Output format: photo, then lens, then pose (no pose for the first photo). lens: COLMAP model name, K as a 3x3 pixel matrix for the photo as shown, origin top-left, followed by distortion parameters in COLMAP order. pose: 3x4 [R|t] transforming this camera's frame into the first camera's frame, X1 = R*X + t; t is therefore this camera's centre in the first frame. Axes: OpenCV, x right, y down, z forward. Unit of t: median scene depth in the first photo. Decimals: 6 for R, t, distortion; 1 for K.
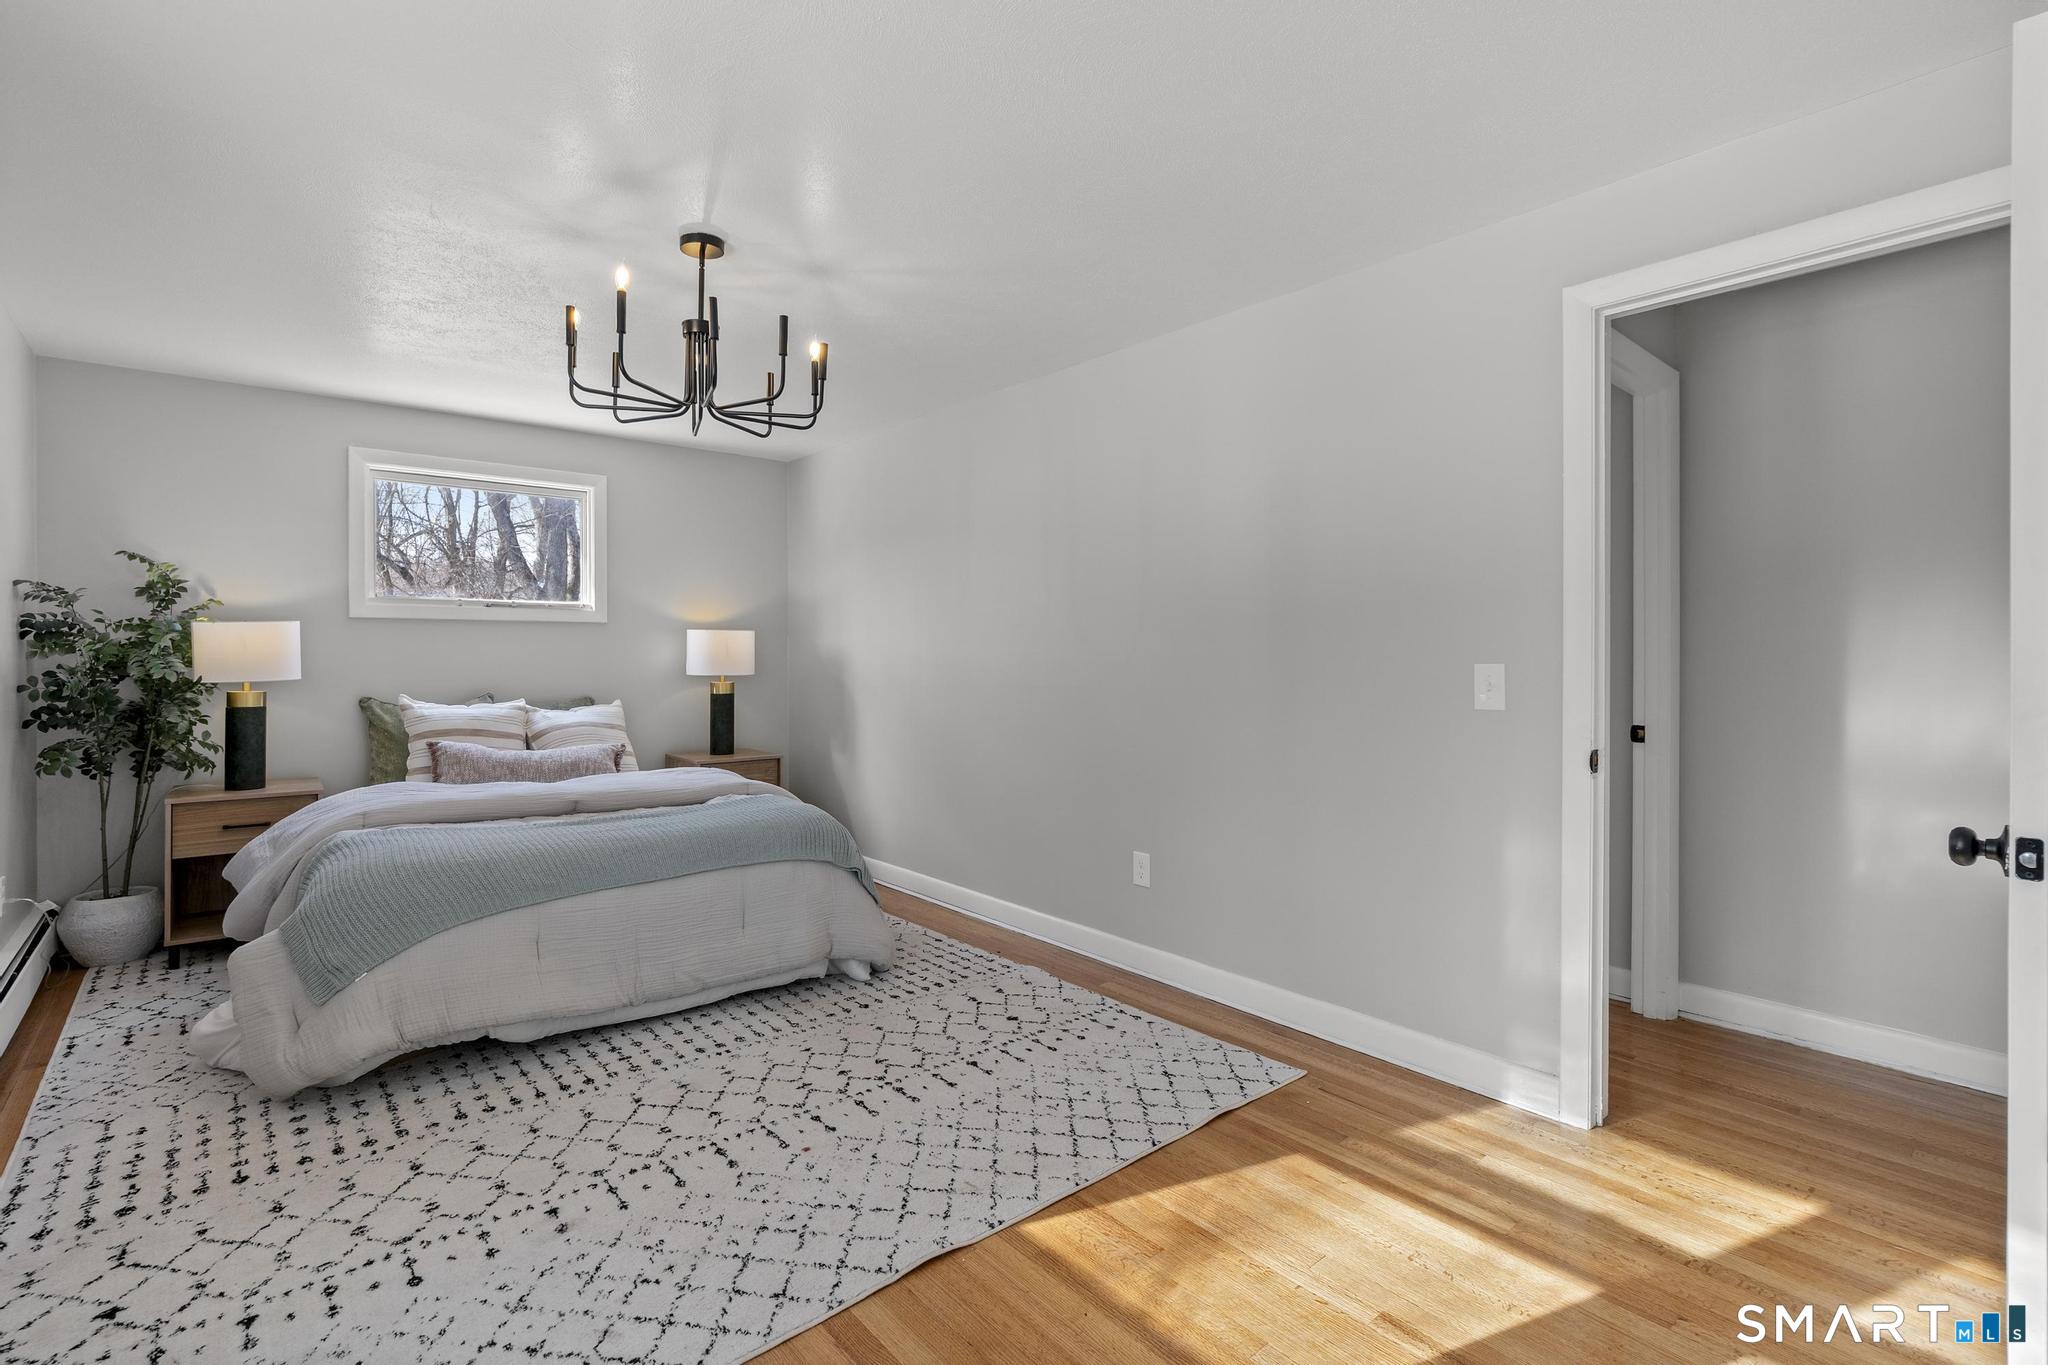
lens RADIAL K [[931.1, 0, 1009.1], [0, 931.1, 664.5], [0, 0, 1]] dist [-0.001474, -0.000140]
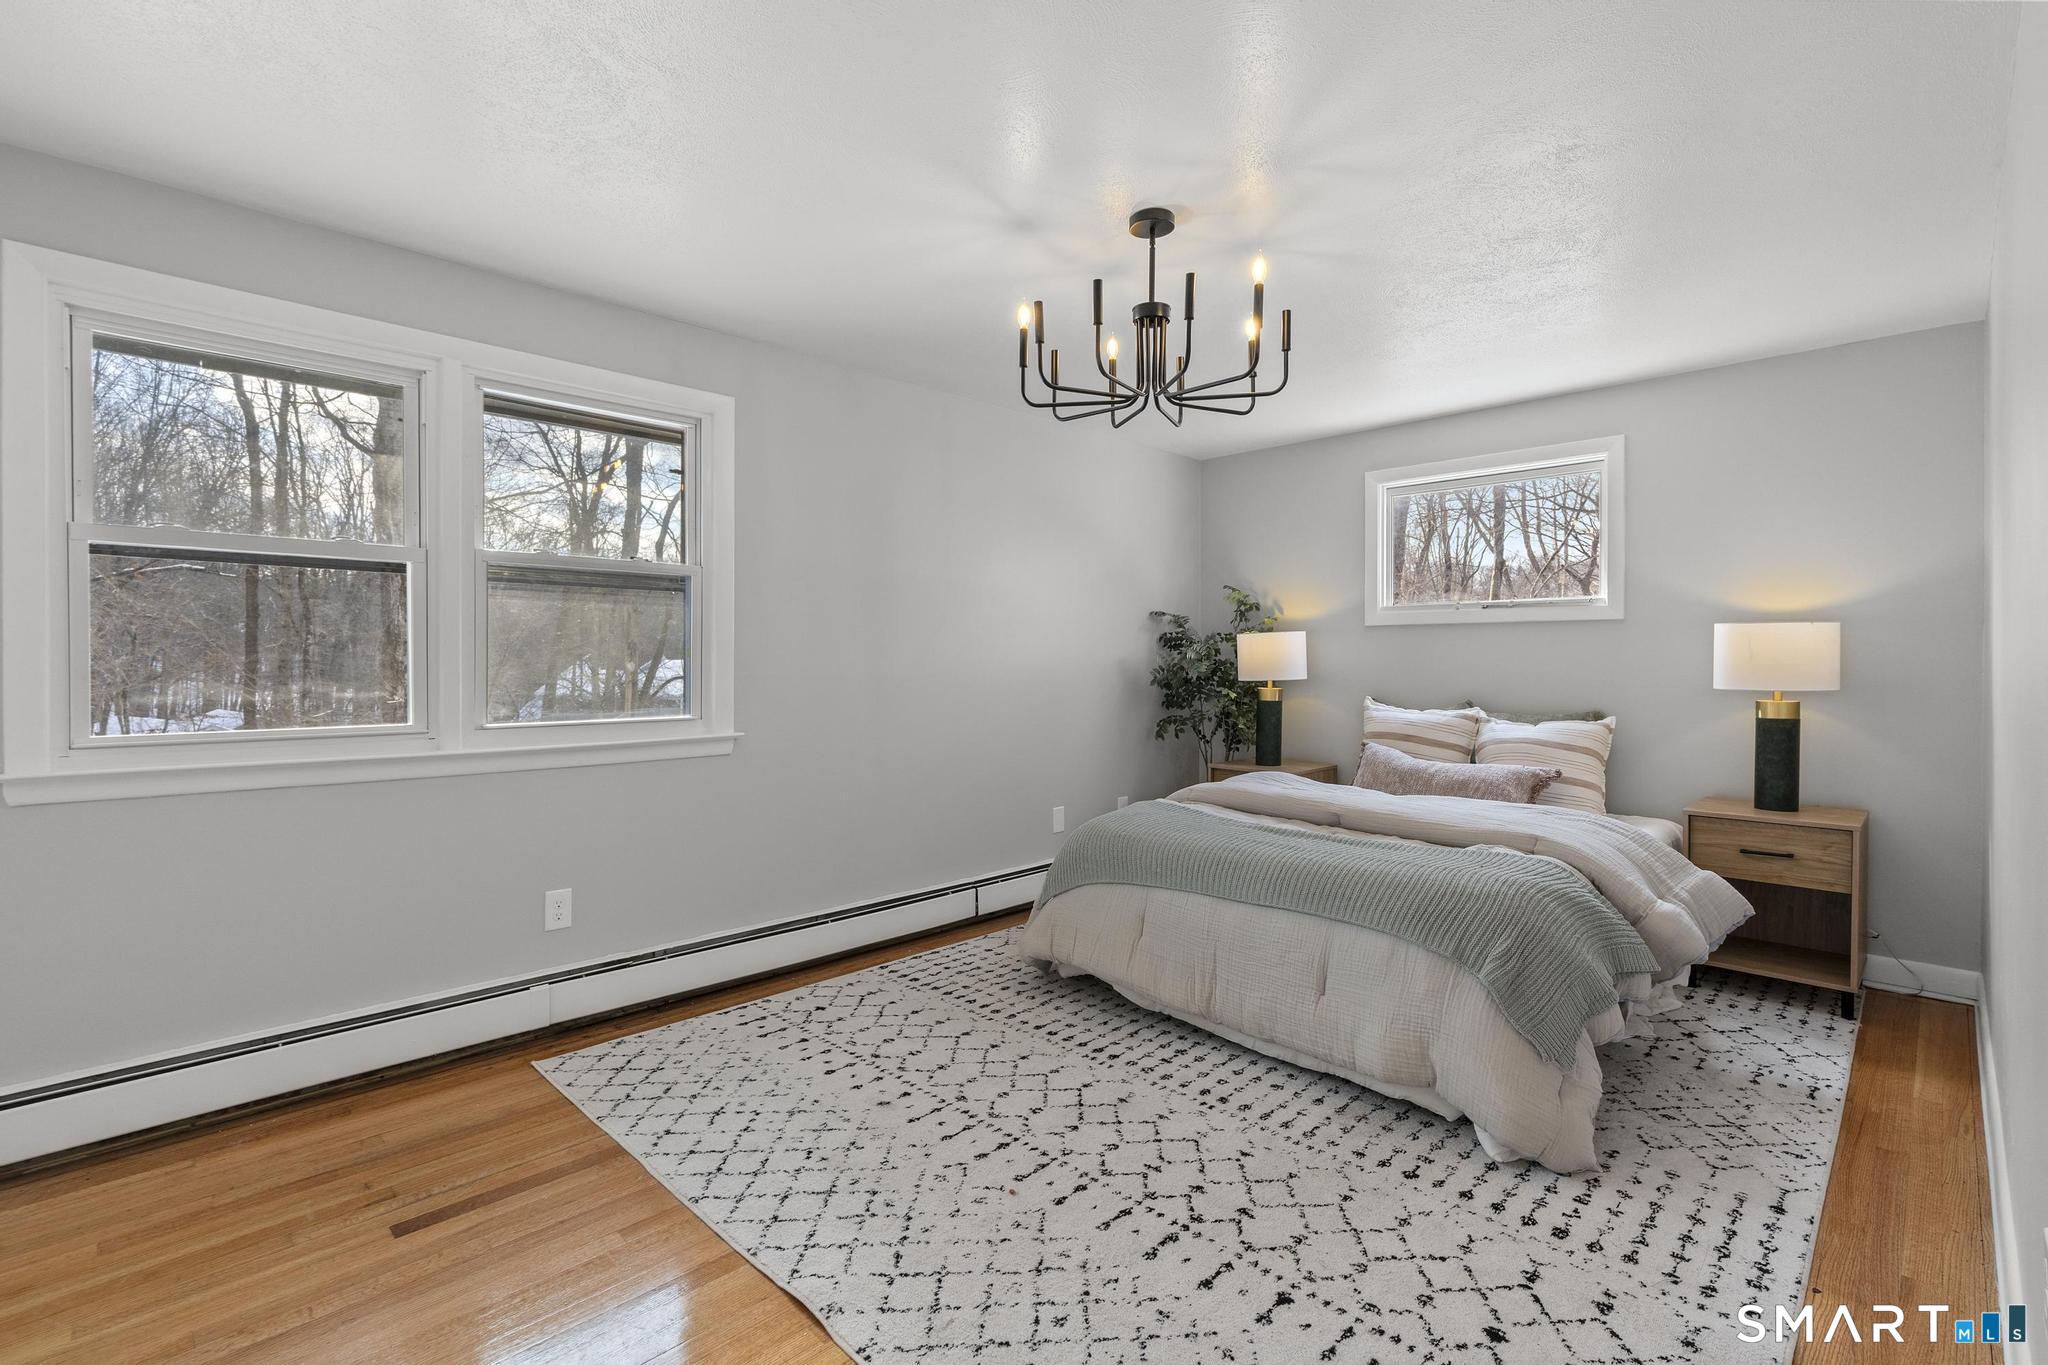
lens RADIAL K [[926.7, 0, 1005.5], [0, 926.7, 682.9], [0, 0, 1]] dist [-0.002949, 0.000083]
pose [[0.078046, 0.023856, -0.996664, 0.574760], [-0.011035, 0.999673, 0.023064, -0.005132], [0.996889, 0.009198, 0.078284, 0.767524]]
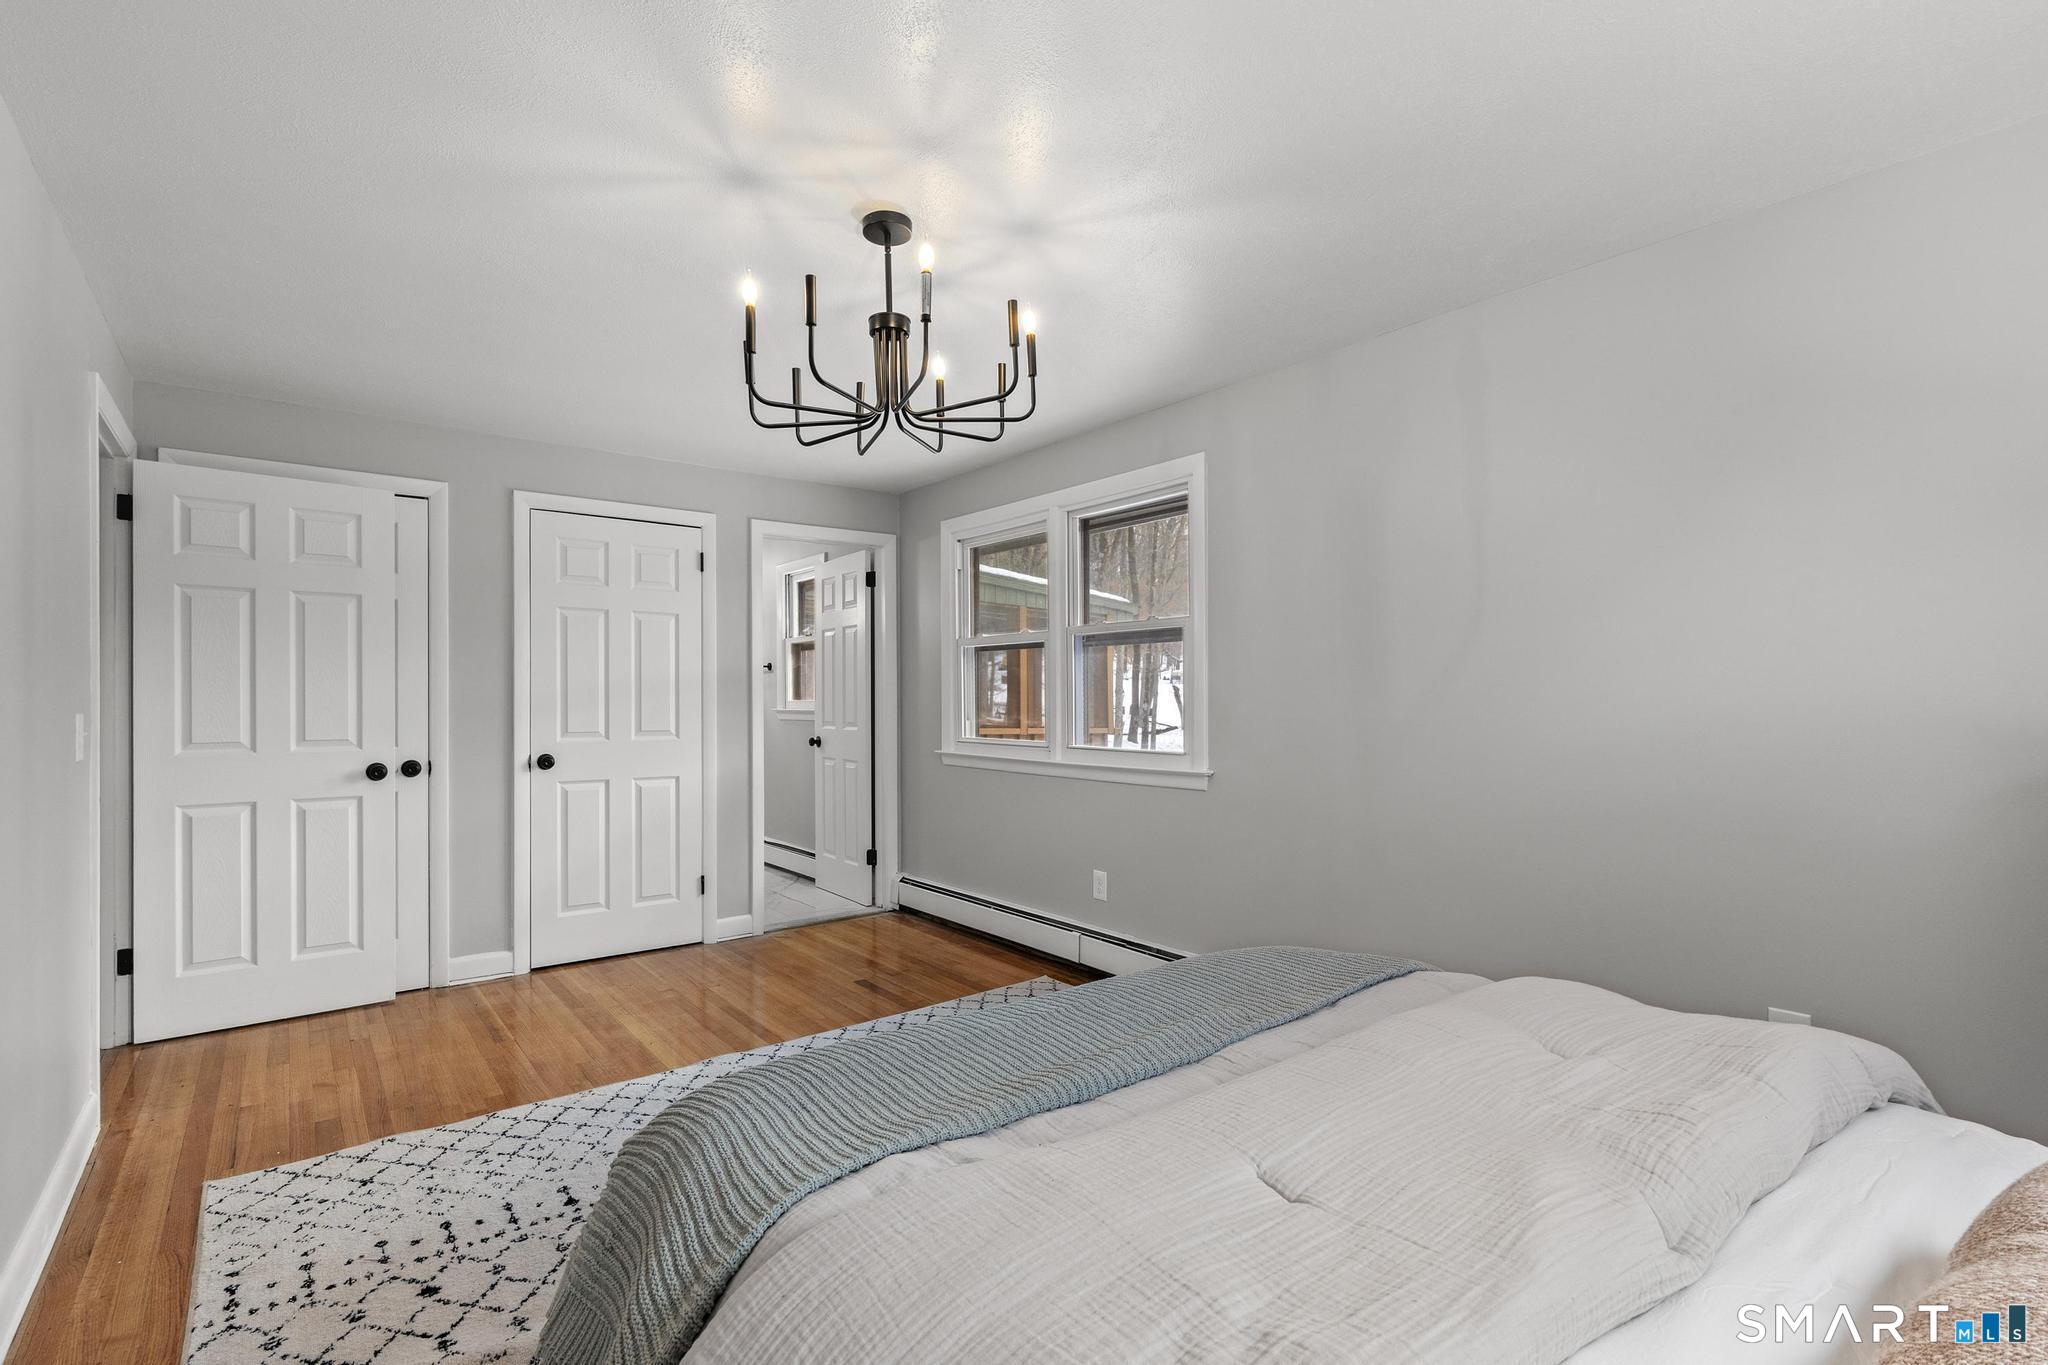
lens RADIAL K [[923.8, 0, 1014.4], [0, 923.8, 698.6], [0, 0, 1]] dist [0.001071, 0.000336]
pose [[-0.999583, 0.005192, 0.028415, -0.461473], [0.005384, 0.999963, 0.006670, -0.017869], [-0.028380, 0.006821, -0.999574, 1.825496]]
